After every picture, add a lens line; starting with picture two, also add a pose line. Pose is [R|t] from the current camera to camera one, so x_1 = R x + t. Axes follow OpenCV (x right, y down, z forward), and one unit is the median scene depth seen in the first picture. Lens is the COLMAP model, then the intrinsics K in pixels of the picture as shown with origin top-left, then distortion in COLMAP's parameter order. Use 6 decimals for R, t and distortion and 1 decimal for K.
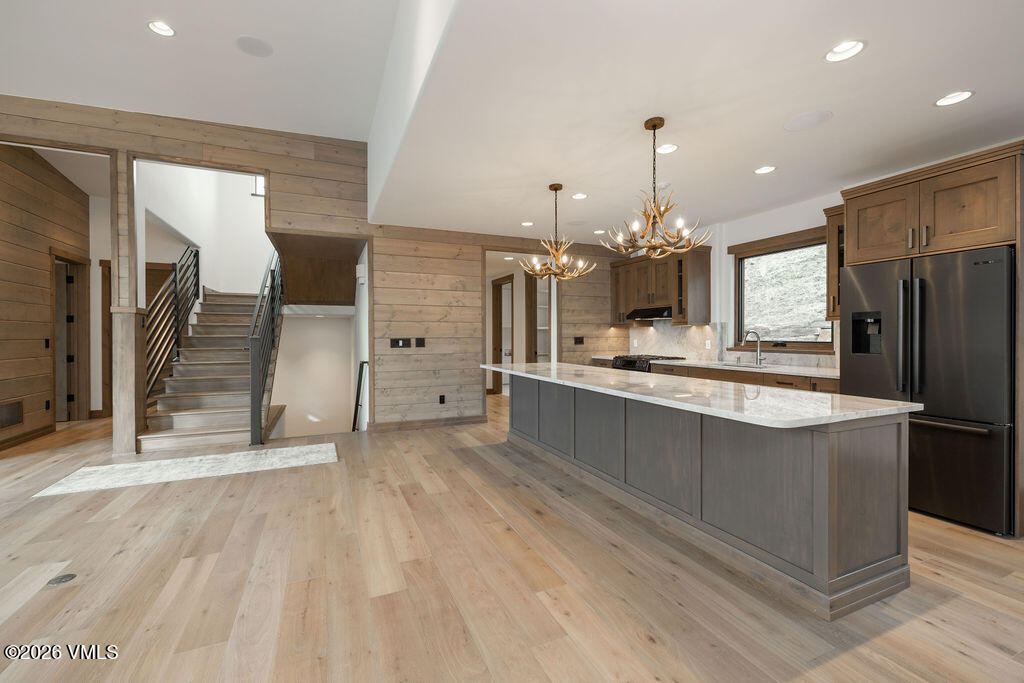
lens RADIAL K [[427.6, 0, 509.5], [0, 427.6, 339.0], [0, 0, 1]] dist [0.000372, 0.000208]
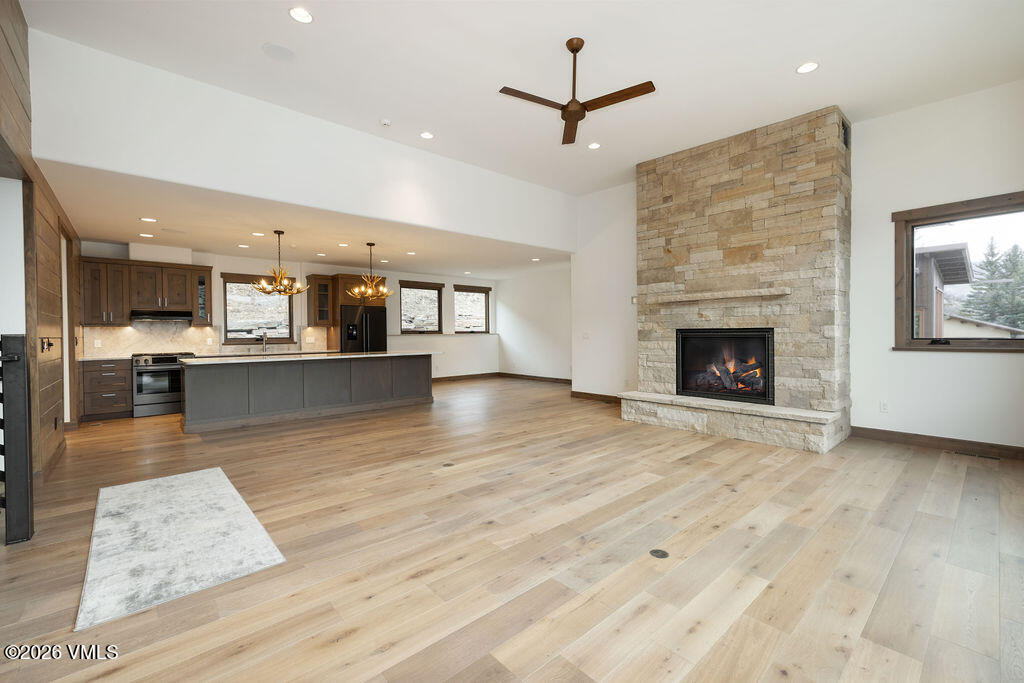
lens RADIAL K [[427.6, 0, 509.5], [0, 427.6, 336.3], [0, 0, 1]] dist [0.000372, 0.000208]
pose [[-0.302106, -0.001735, 0.953273, -1.454709], [0.018717, 0.999795, 0.007751, 0.005020], [-0.953091, 0.020184, -0.302011, 0.659236]]
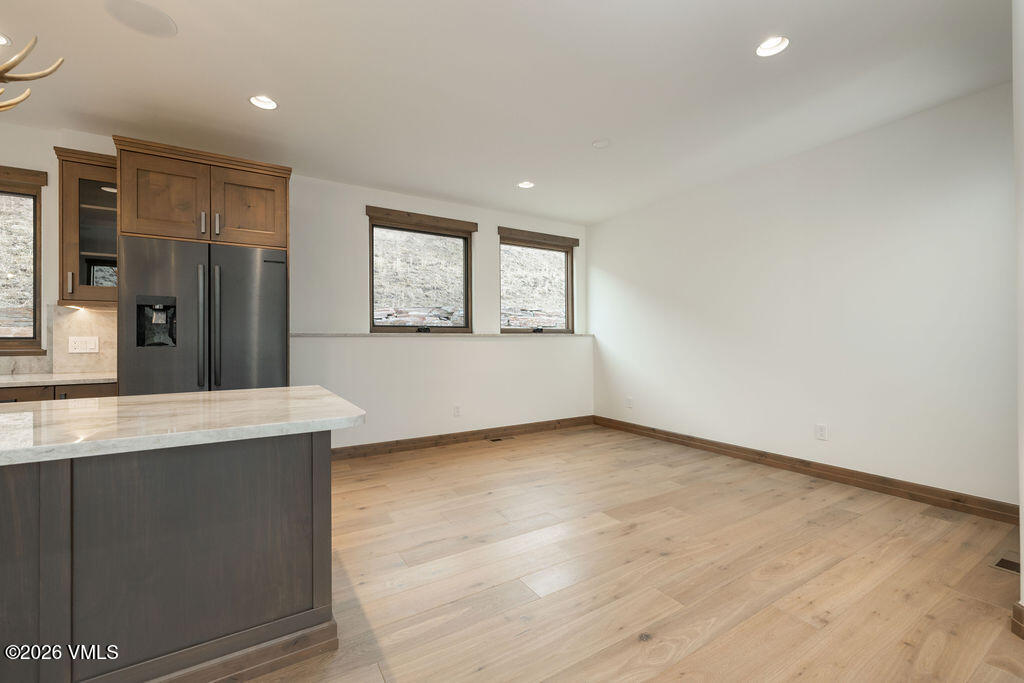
lens RADIAL K [[427.6, 0, 510.4], [0, 427.6, 340.0], [0, 0, 1]] dist [0.000372, 0.000208]
pose [[-0.143893, 0.003711, 0.989586, -0.061769], [0.014256, 0.999897, -0.001676, 0.024056], [-0.989491, 0.013867, -0.143931, 0.333360]]
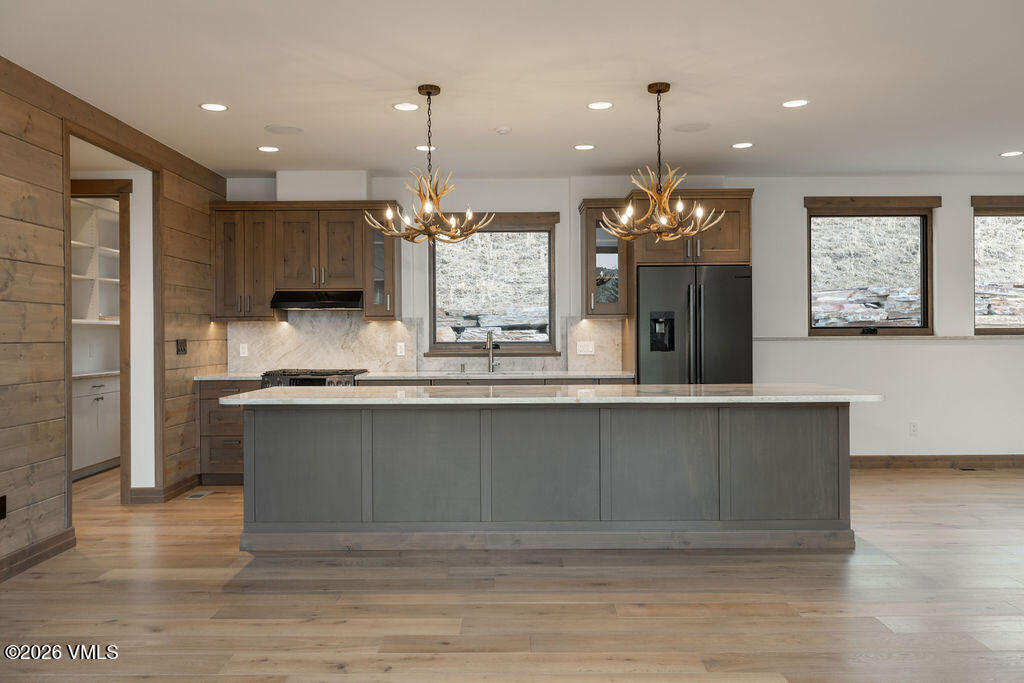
lens RADIAL K [[780.3, 0, 511.6], [0, 780.3, 338.0], [0, 0, 1]] dist [0.004877, -0.004984]
pose [[0.400090, -0.003734, 0.916468, -0.816671], [0.013013, 0.999914, -0.001607, -0.000577], [-0.916383, 0.012569, 0.400104, 0.429046]]
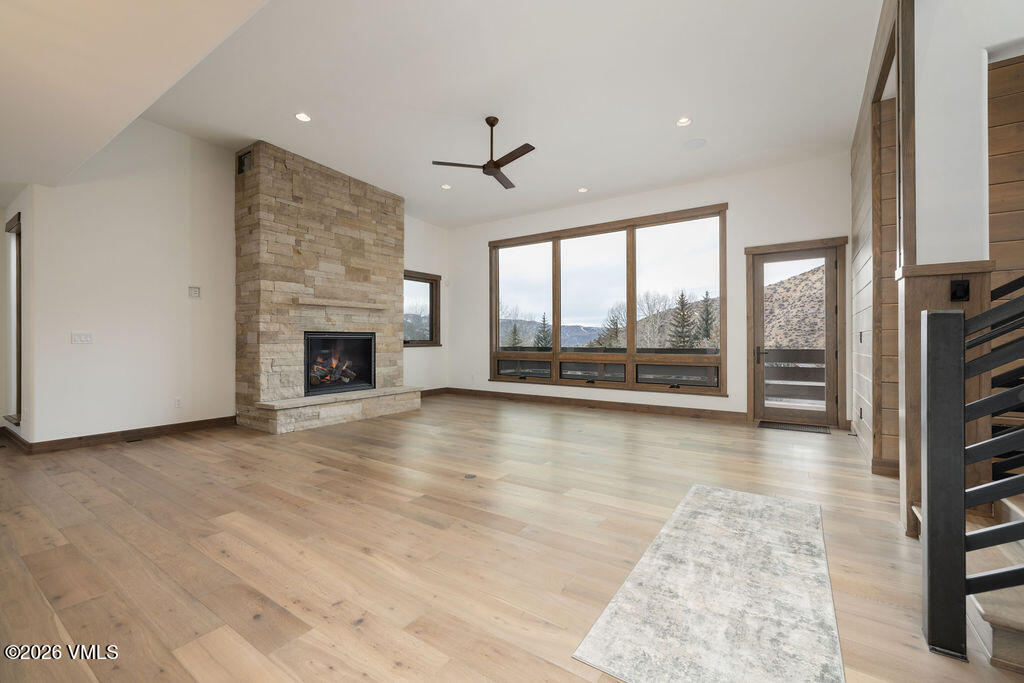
lens RADIAL K [[427.6, 0, 509.8], [0, 427.6, 337.6], [0, 0, 1]] dist [0.000372, 0.000208]
pose [[-0.847906, 0.002150, -0.530143, -0.162011], [-0.000496, 0.999988, 0.004849, 0.015478], [0.530147, 0.004374, -0.847895, 1.252913]]
